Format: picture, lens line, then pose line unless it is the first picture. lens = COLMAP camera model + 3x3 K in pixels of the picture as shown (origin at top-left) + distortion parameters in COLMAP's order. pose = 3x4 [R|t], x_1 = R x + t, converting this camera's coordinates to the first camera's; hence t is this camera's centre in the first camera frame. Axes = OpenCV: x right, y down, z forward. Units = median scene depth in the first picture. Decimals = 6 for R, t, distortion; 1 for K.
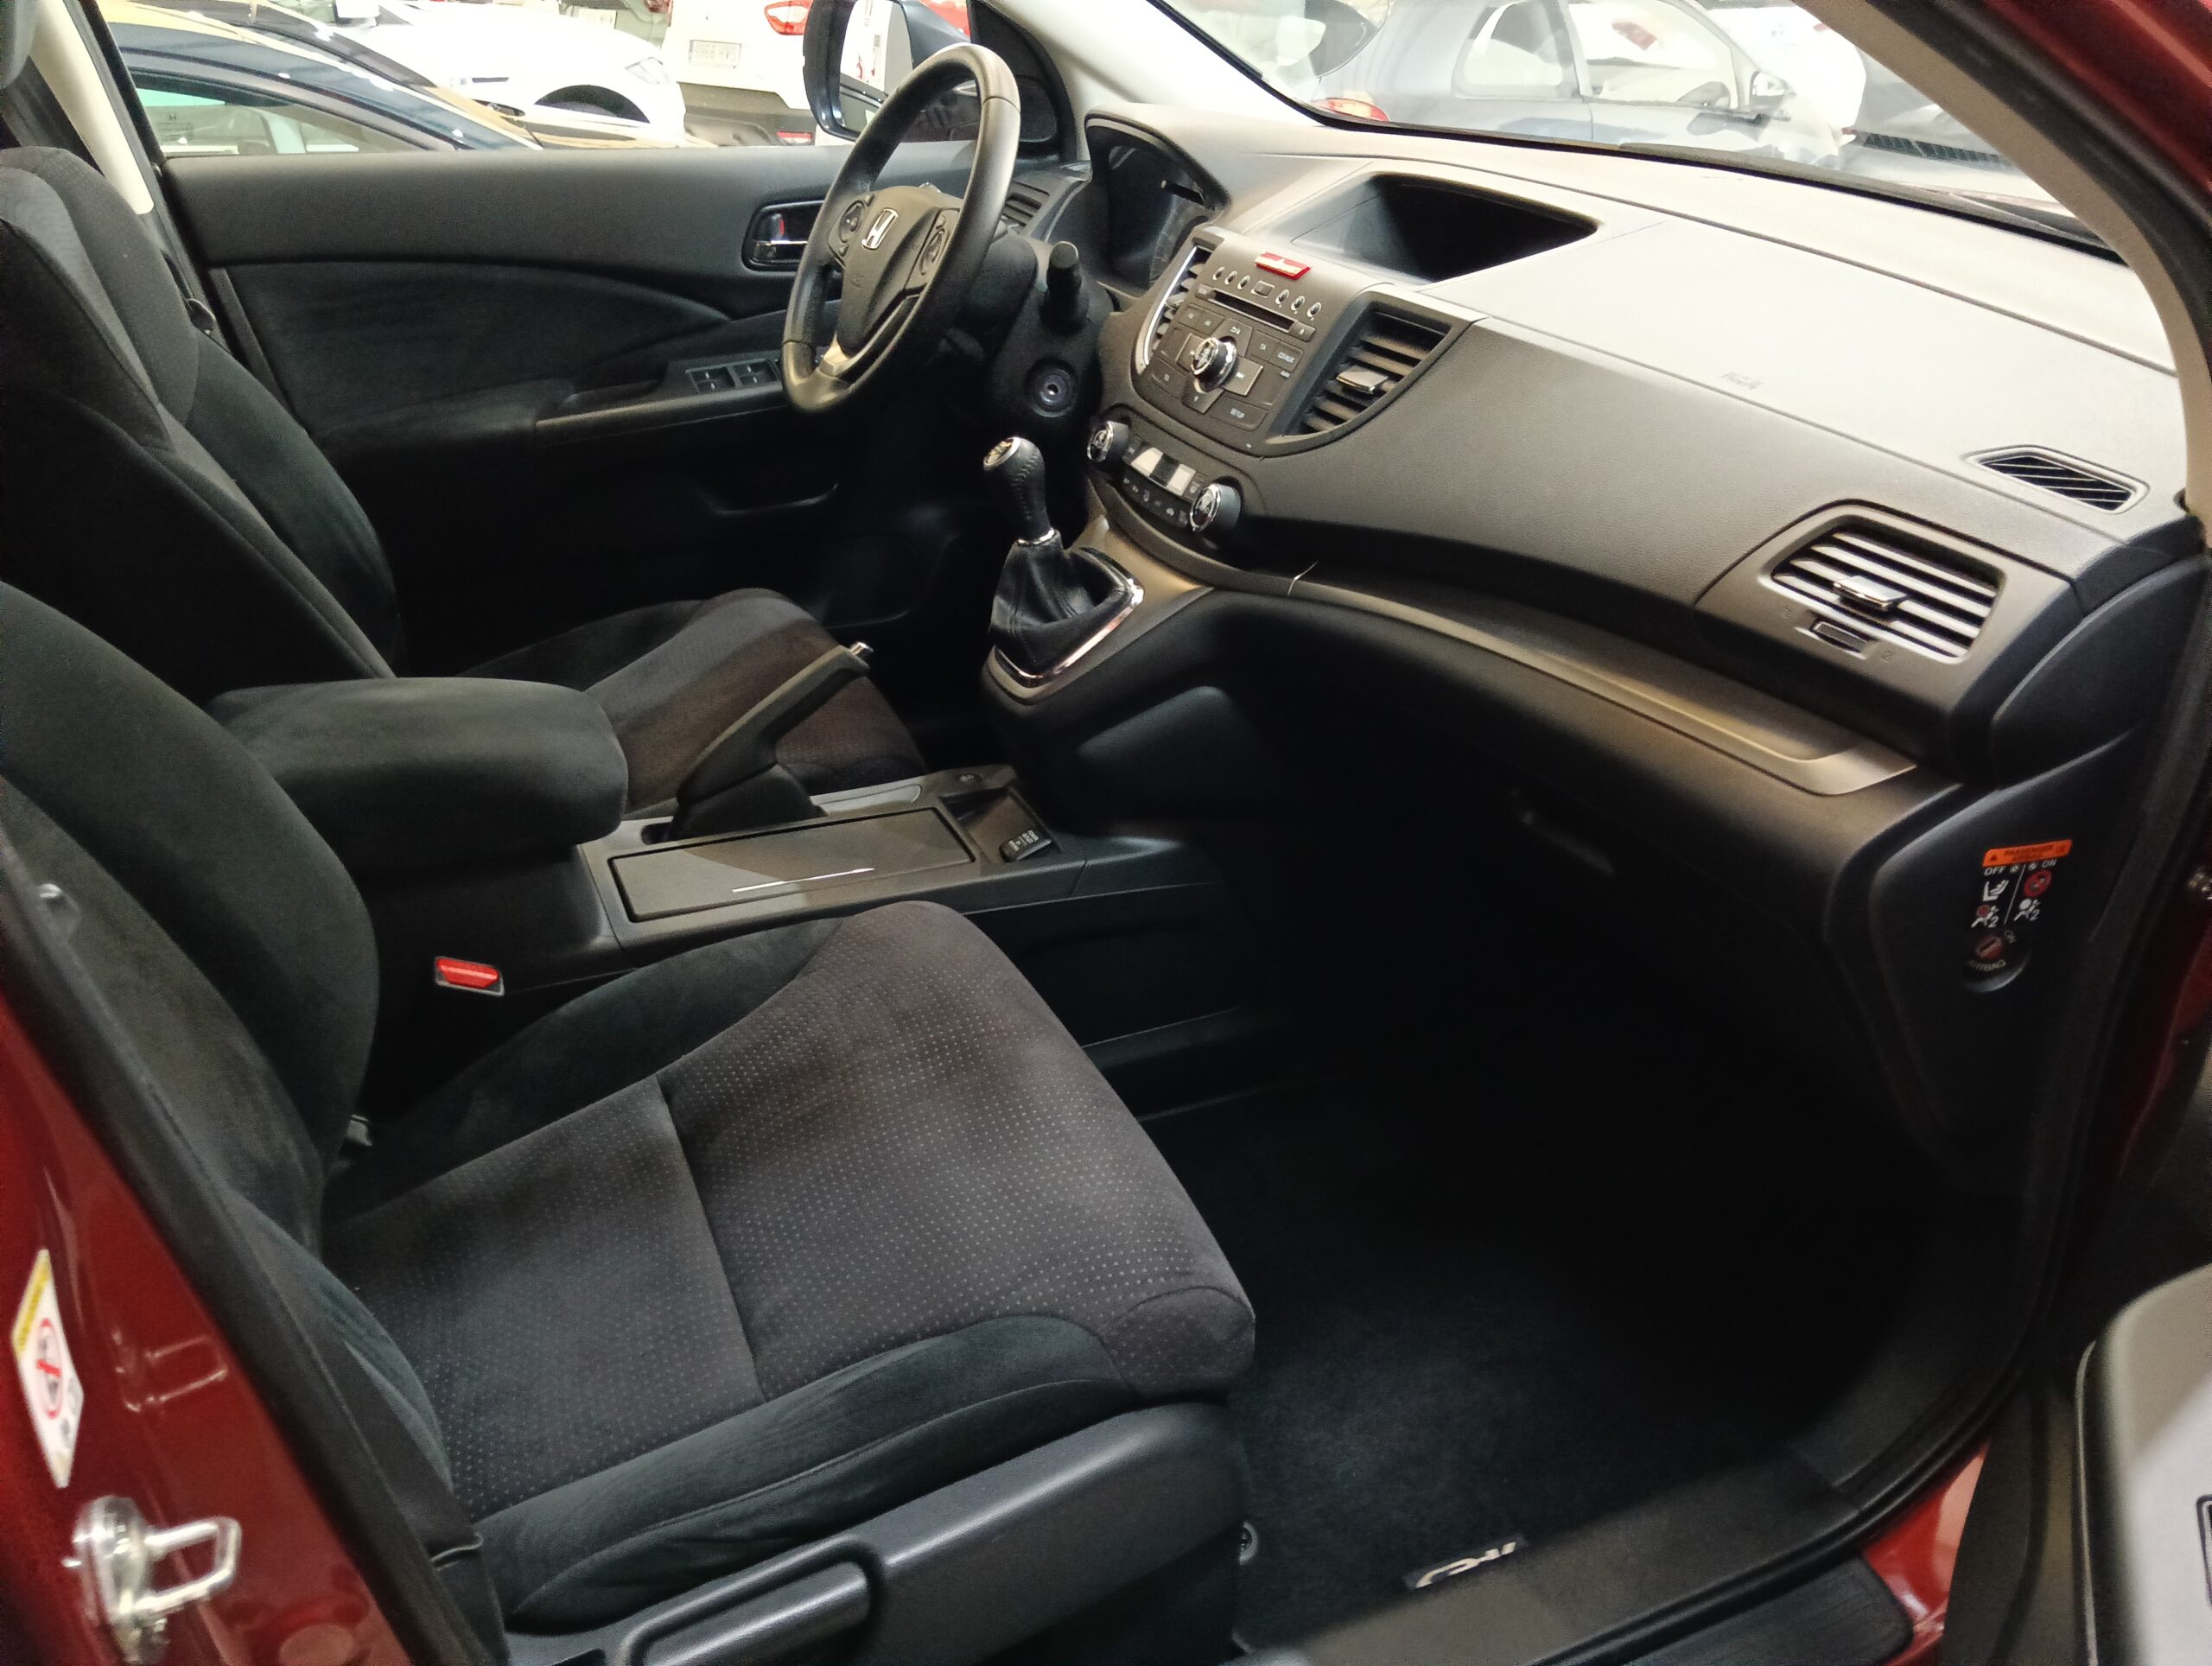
lens RADIAL K [[1743.0, 0, 1106.0], [0, 1743.0, 833.0], [0, 0, 1]] dist [0.031483, -0.116208]
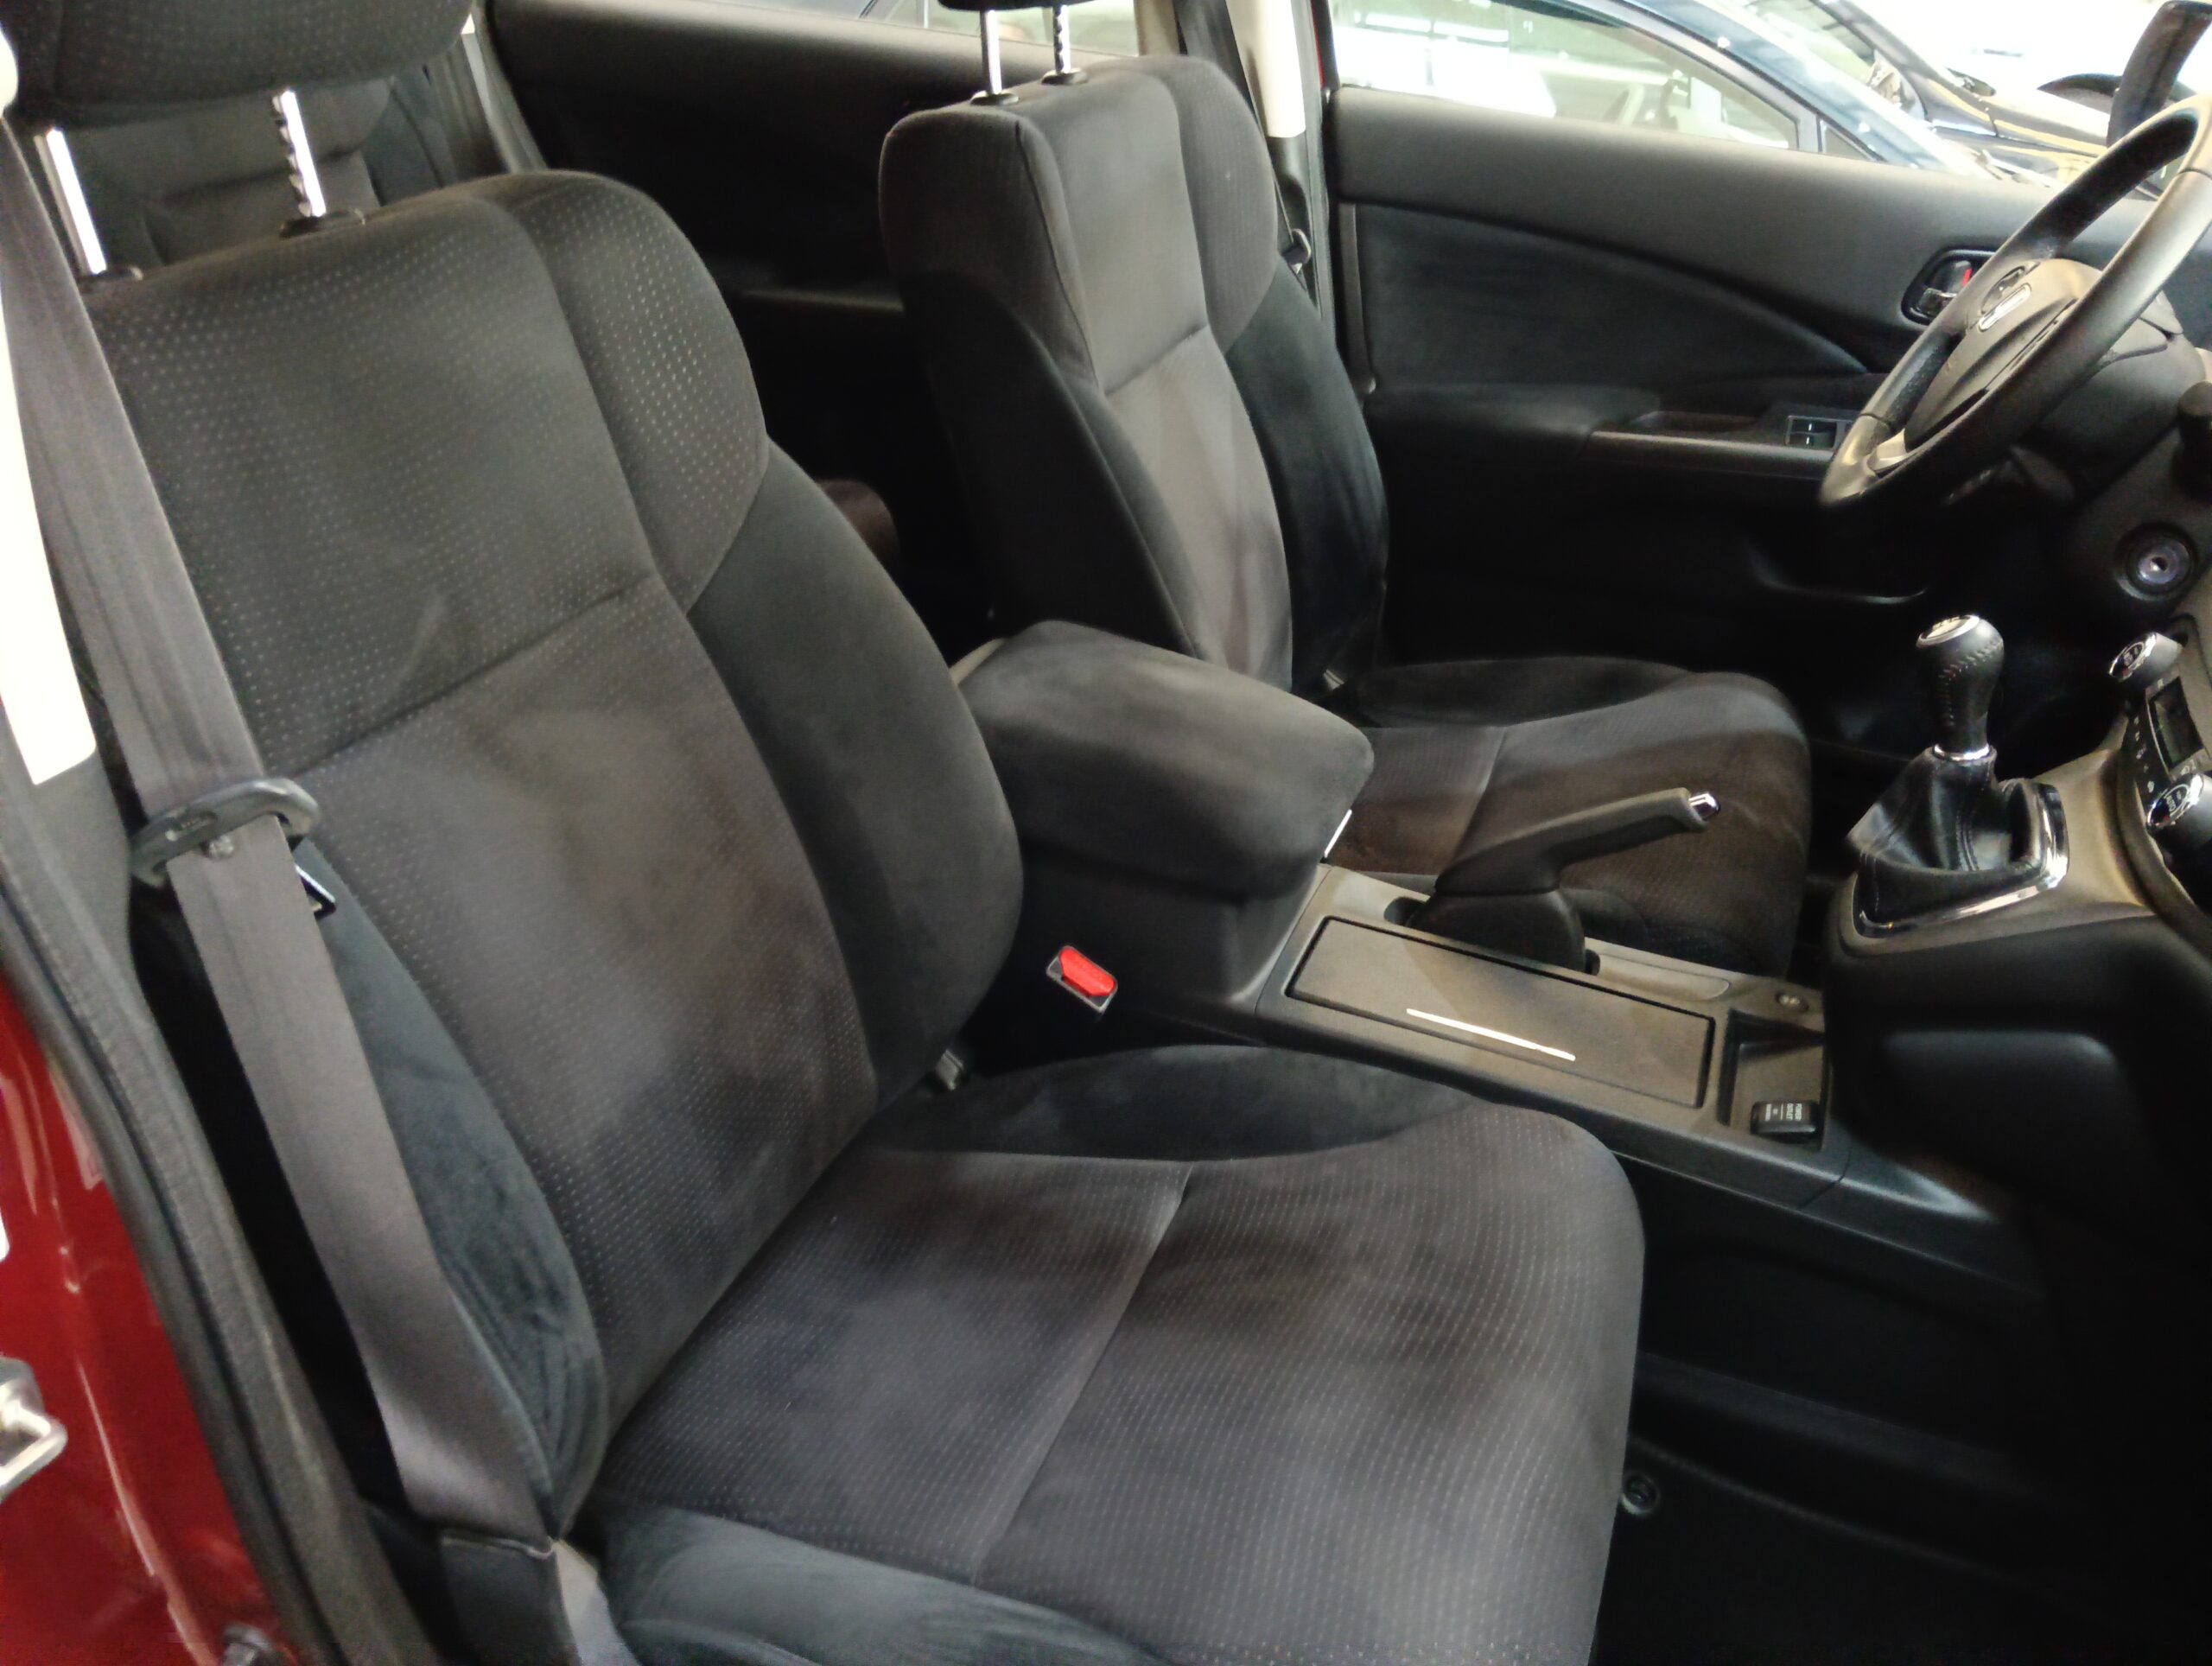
lens RADIAL K [[1743.0, 0, 1106.0], [0, 1743.0, 833.0], [0, 0, 1]] dist [0.031483, -0.116208]
pose [[0.713043, 0.376022, -0.591758, 0.147157], [-0.364993, 0.919710, 0.144612, -0.110072], [0.598623, 0.112873, 0.793038, 0.203098]]
